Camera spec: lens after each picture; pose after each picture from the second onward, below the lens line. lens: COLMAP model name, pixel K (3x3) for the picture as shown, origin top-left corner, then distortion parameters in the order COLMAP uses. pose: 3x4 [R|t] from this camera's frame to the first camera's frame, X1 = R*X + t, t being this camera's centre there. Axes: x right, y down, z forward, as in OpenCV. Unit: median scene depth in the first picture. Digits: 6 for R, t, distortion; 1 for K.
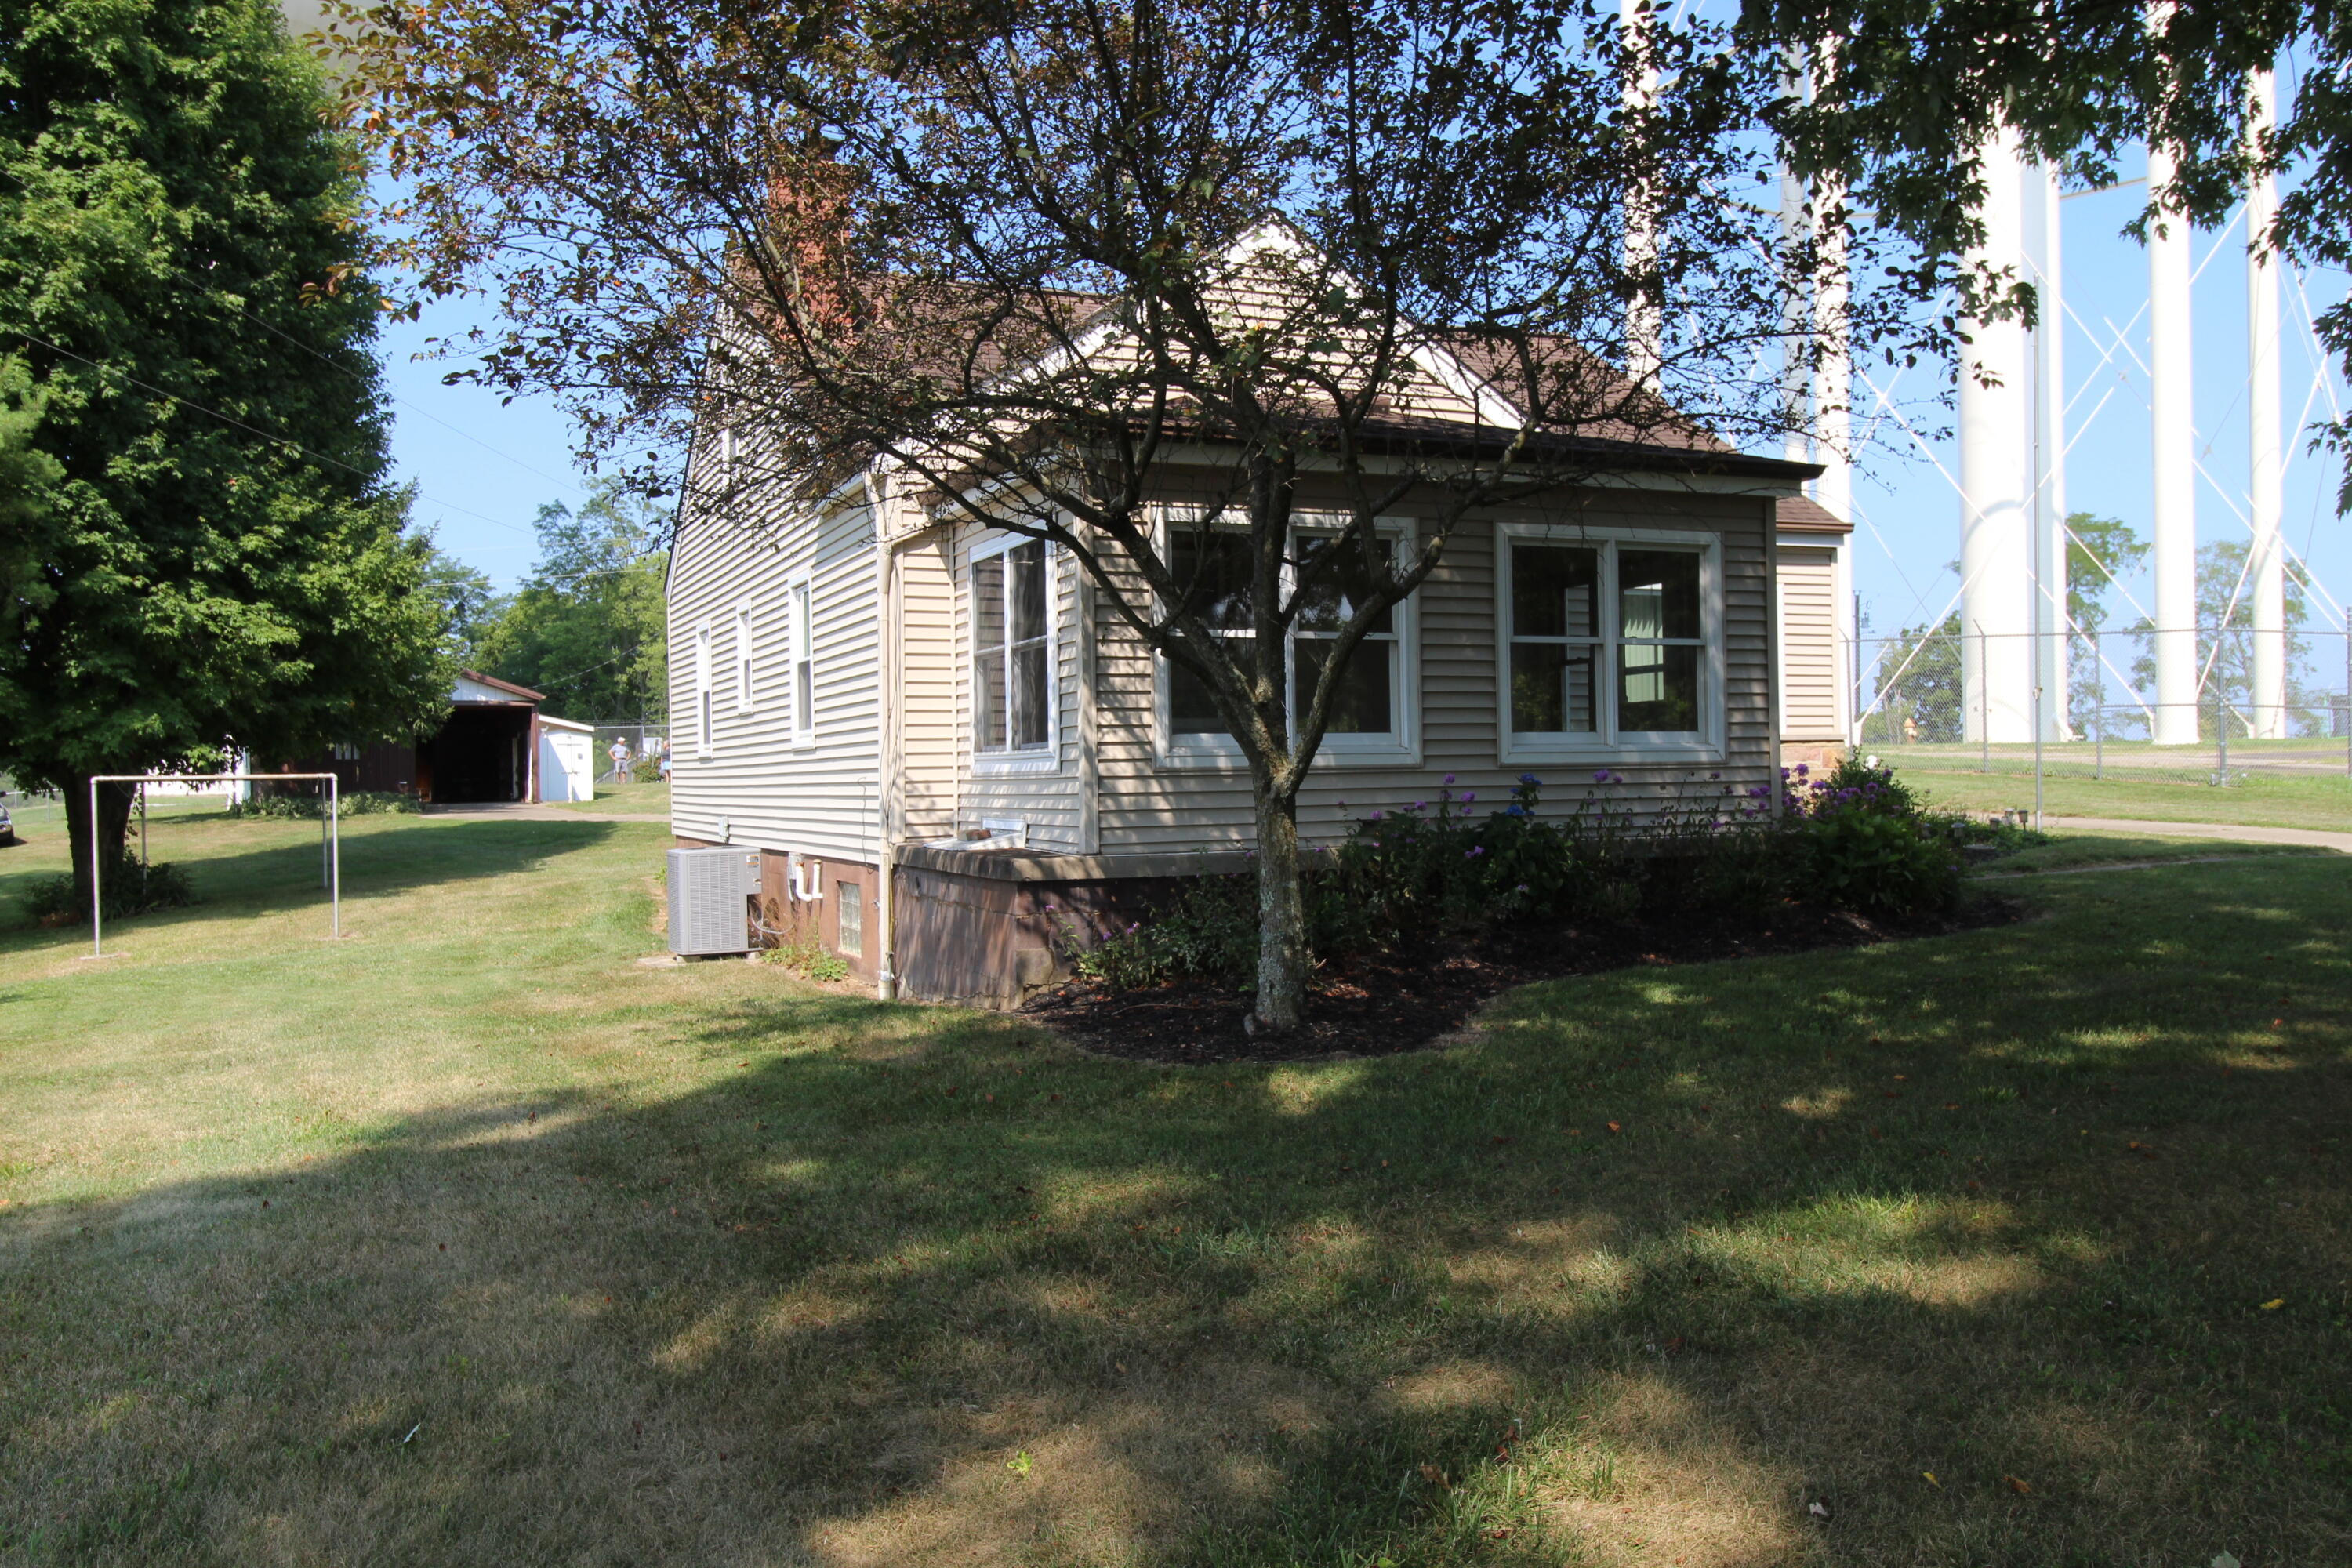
lens RADIAL K [[1805.2, 0, 1176.0], [0, 1805.2, 784.0], [0, 0, 1]] dist [0.002654, 0.000072]
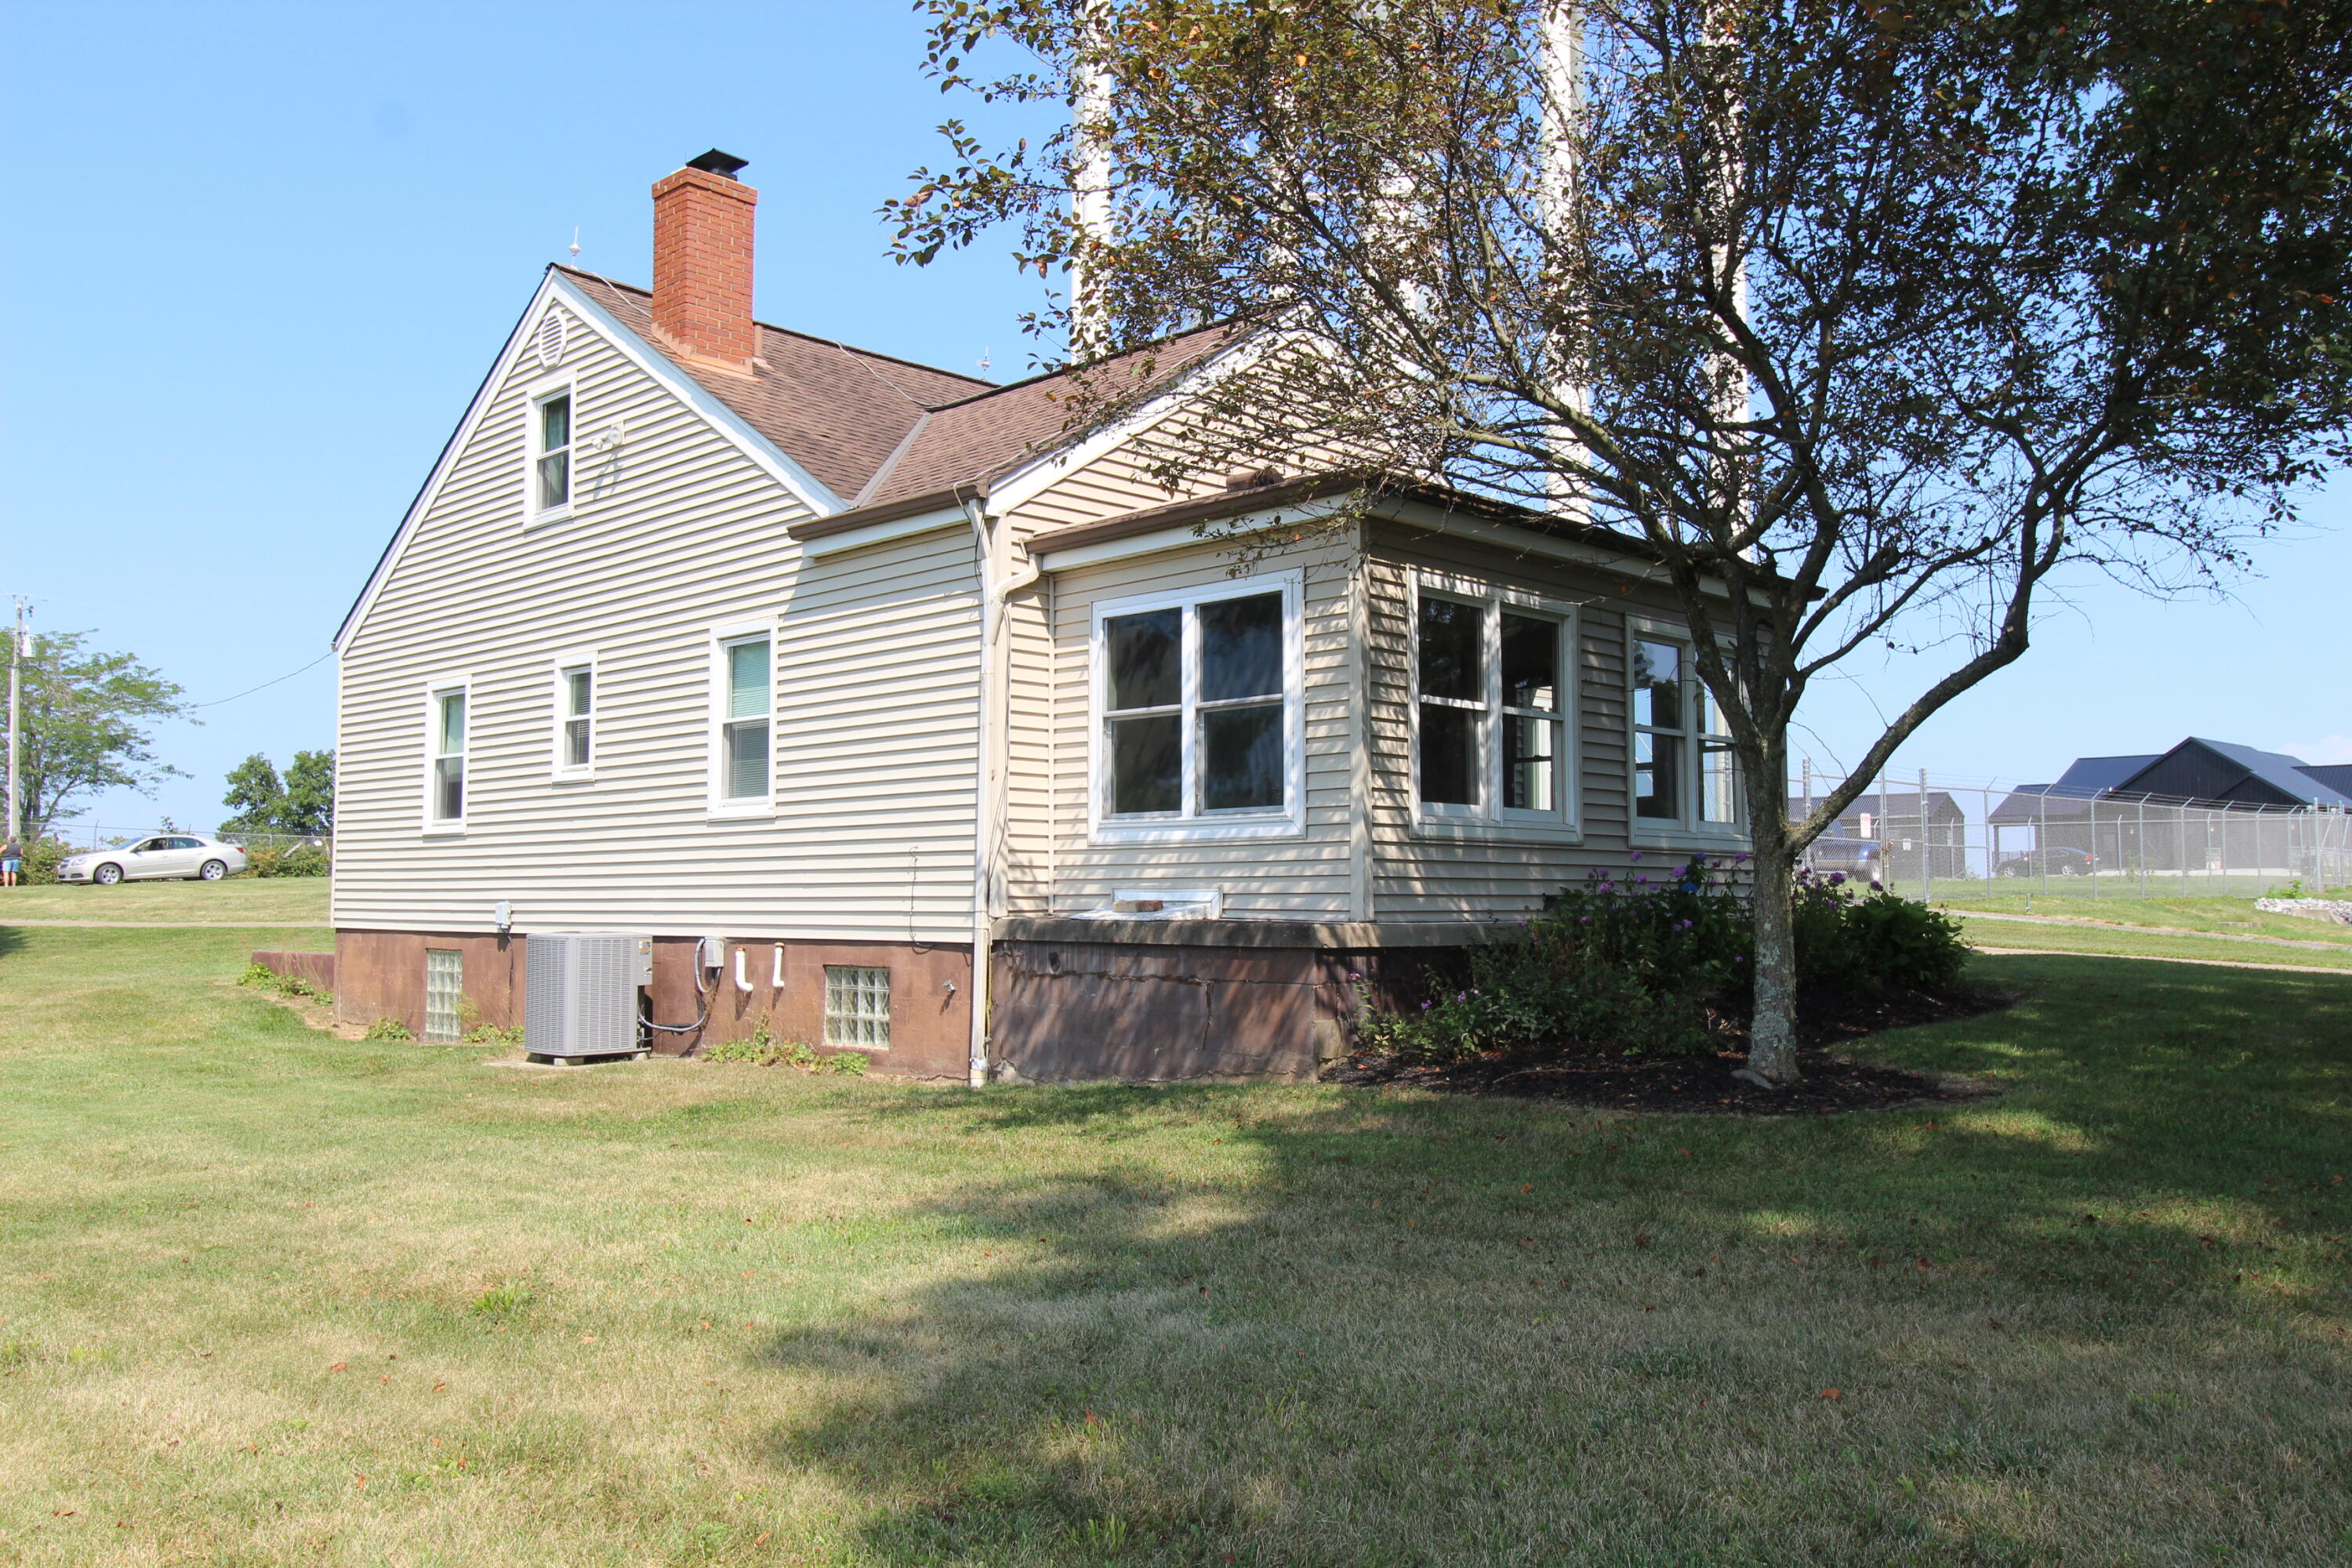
lens RADIAL K [[1805.2, 0, 1176.0], [0, 1805.2, 784.0], [0, 0, 1]] dist [0.002654, 0.000072]
pose [[0.927838, 0.041955, 0.370616, -0.464026], [-0.015472, 0.997128, -0.074144, 0.035679], [-0.372662, 0.063059, 0.925822, 0.134942]]
